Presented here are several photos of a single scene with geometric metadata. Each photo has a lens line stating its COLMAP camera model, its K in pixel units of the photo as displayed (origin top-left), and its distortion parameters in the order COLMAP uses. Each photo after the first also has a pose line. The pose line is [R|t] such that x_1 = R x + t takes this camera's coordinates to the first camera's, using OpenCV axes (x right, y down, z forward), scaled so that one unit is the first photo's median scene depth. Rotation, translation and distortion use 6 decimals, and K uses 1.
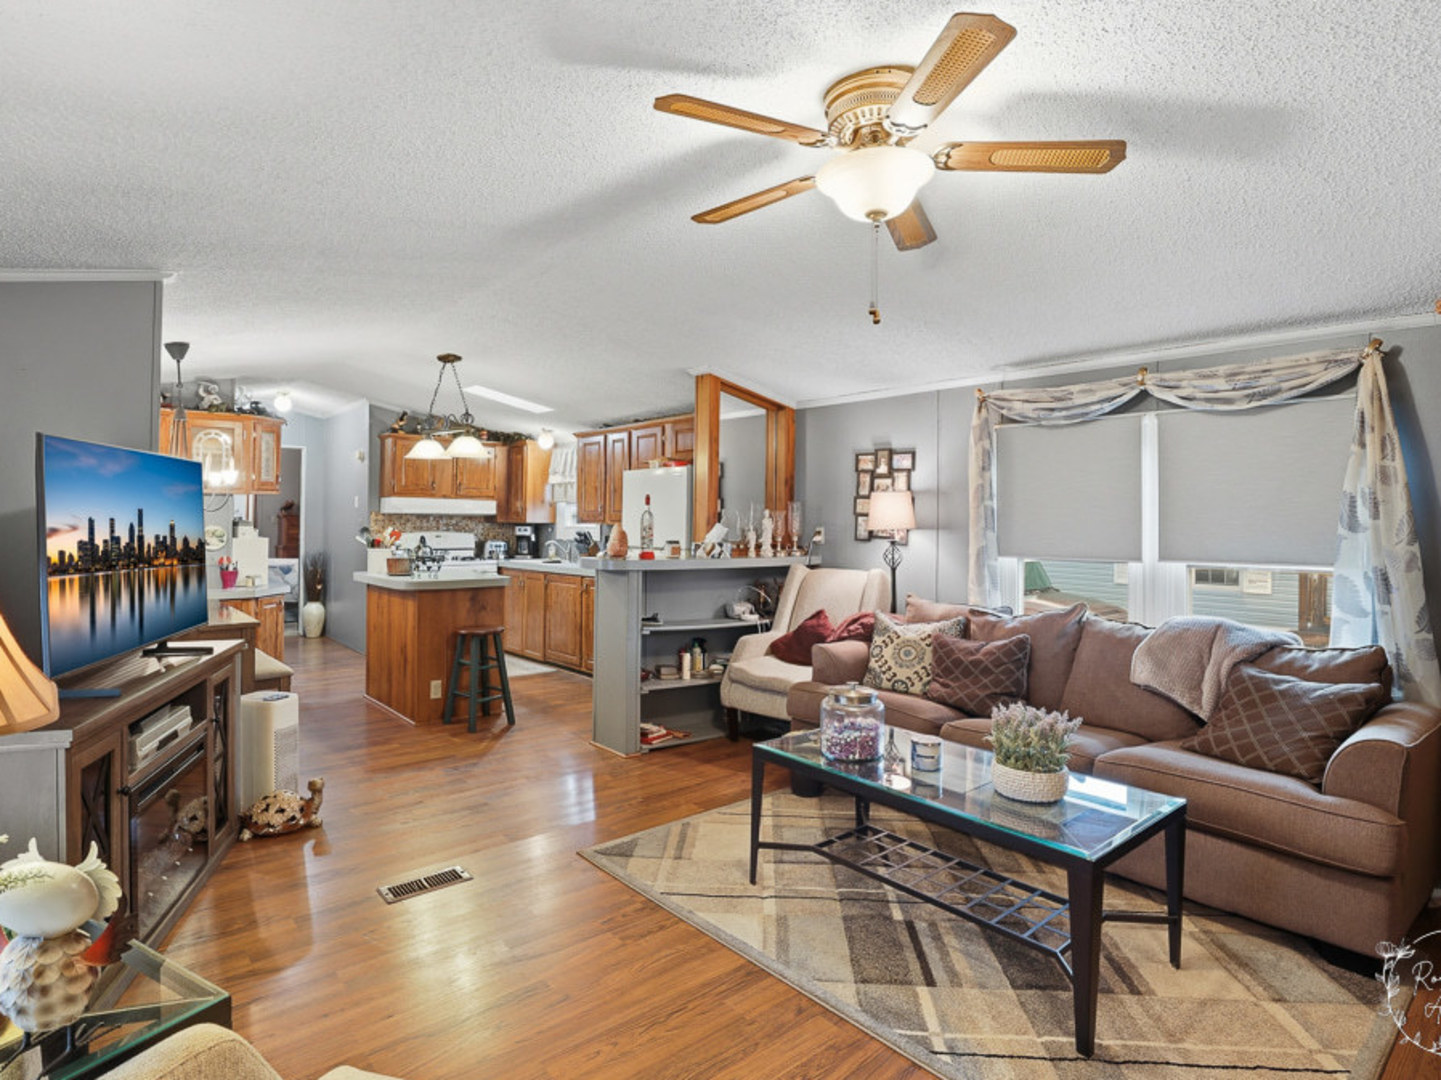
lens RADIAL K [[776.2, 0, 713.8], [0, 776.2, 508.6], [0, 0, 1]] dist [-0.037131, 0.006352]
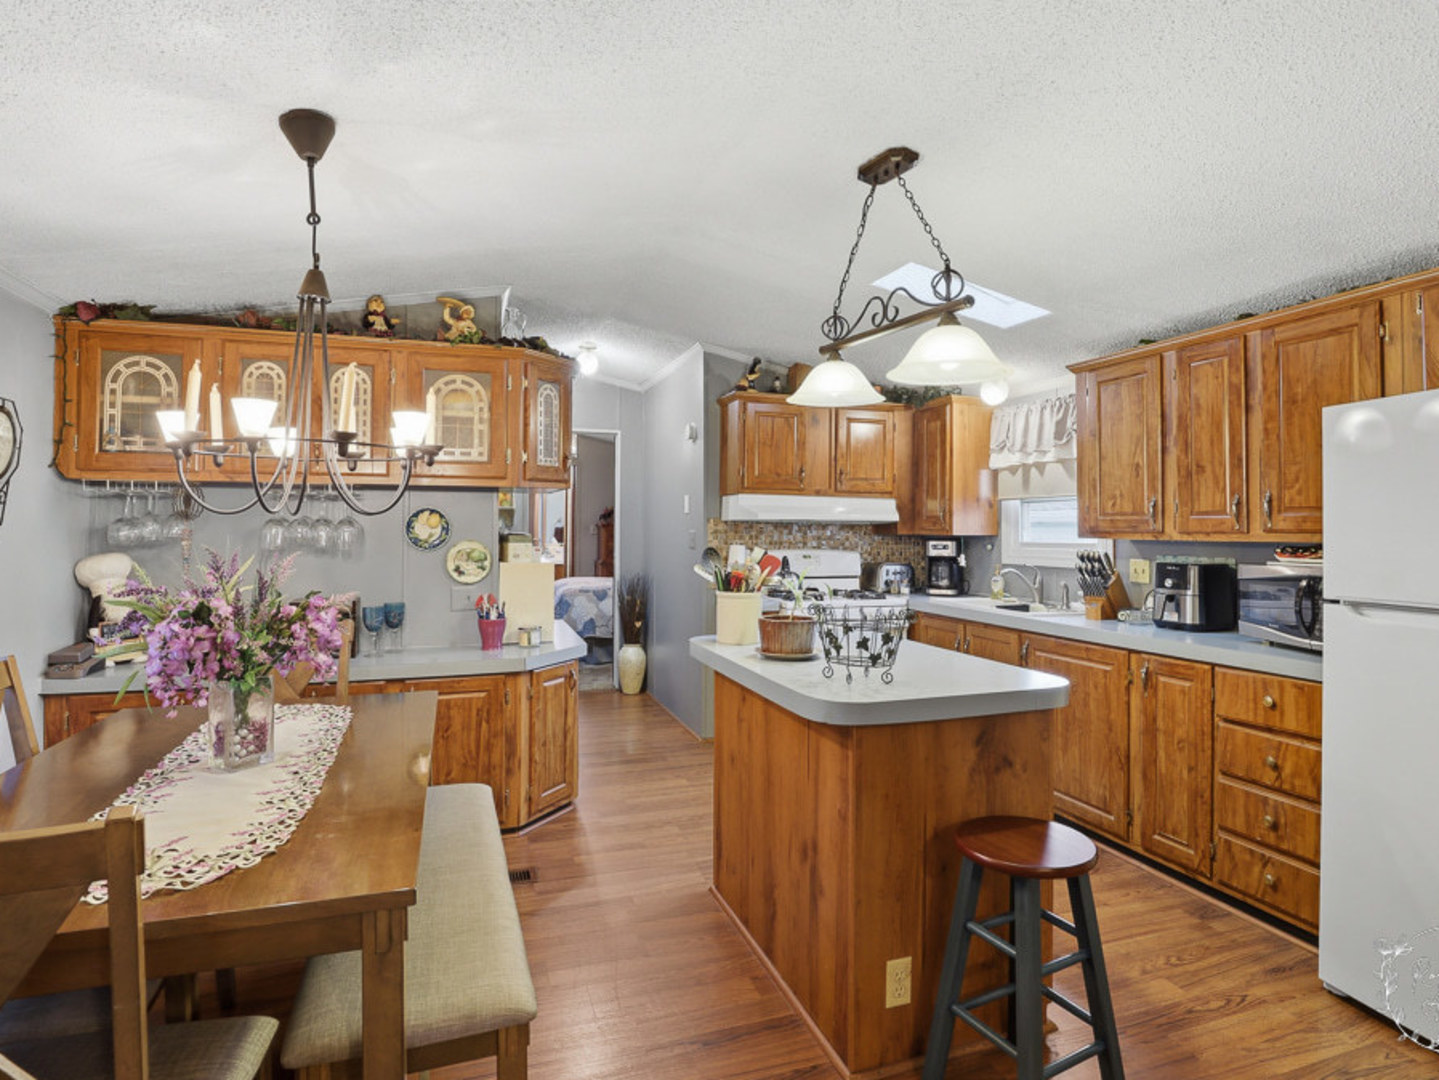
lens RADIAL K [[775.2, 0, 712.4], [0, 775.2, 525.2], [0, 0, 1]] dist [-0.037131, 0.006352]
pose [[0.924912, -0.003591, -0.380163, -0.189454], [0.007718, 0.999927, 0.009331, 0.003773], [0.380102, -0.011565, 0.924872, 0.390362]]
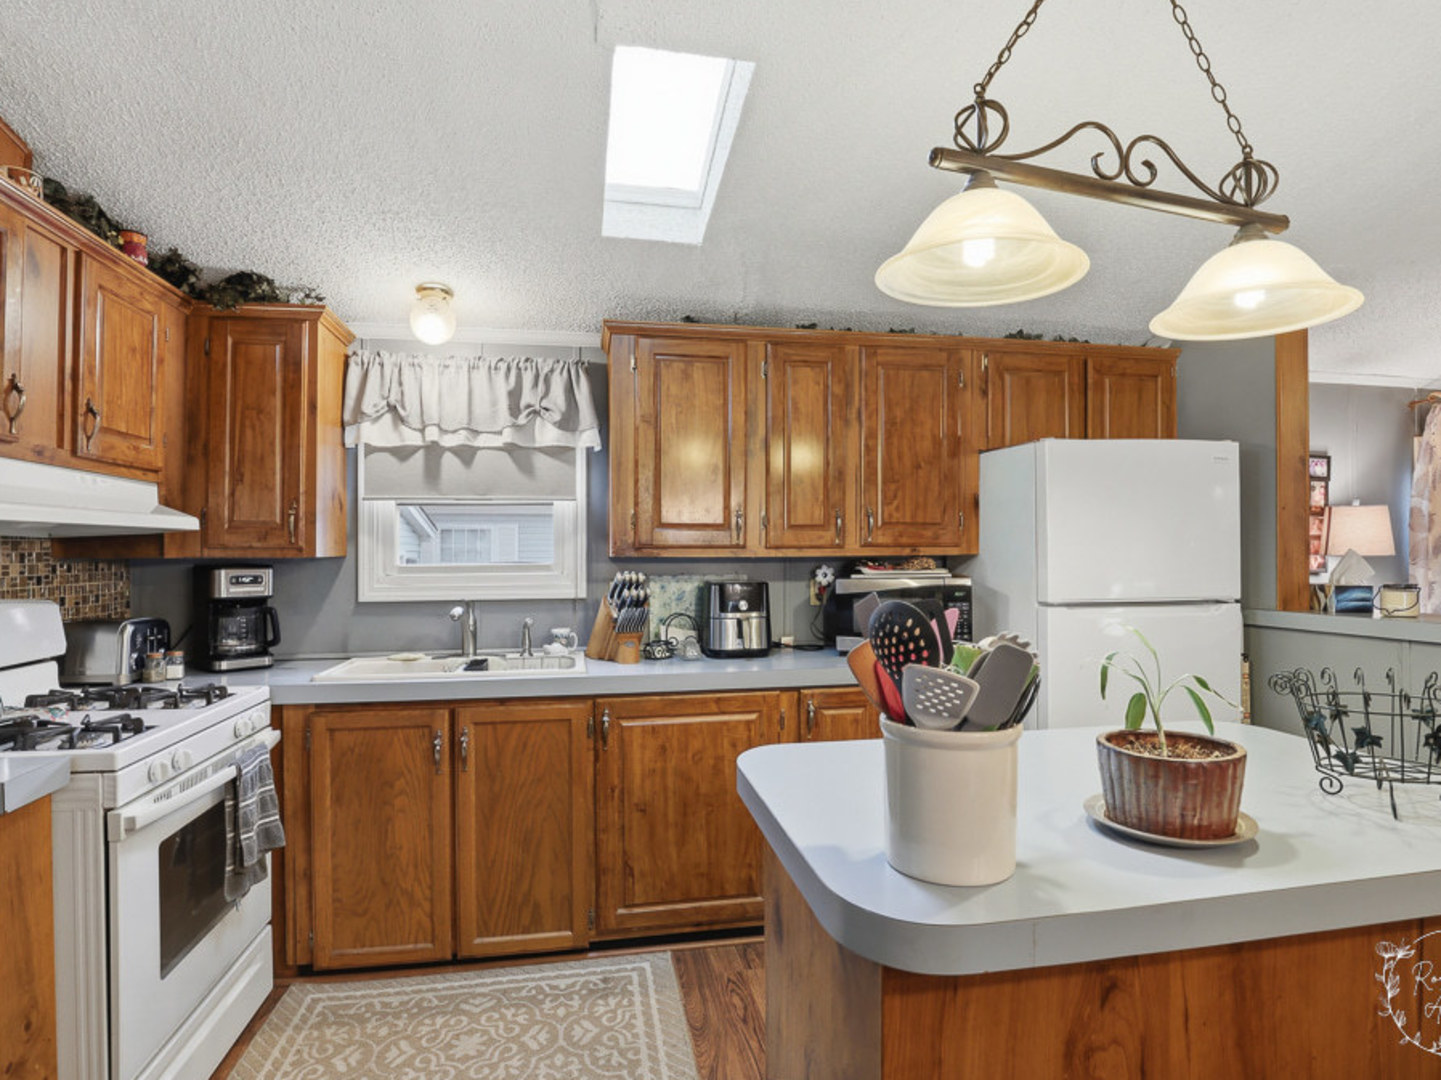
lens RADIAL K [[776.2, 0, 718.9], [0, 776.2, 550.1], [0, 0, 1]] dist [-0.037131, 0.006352]
pose [[0.506324, -0.009262, 0.862294, -0.441383], [-0.007413, 0.999859, 0.015093, 0.009196], [-0.862312, -0.014034, 0.506183, 0.693281]]
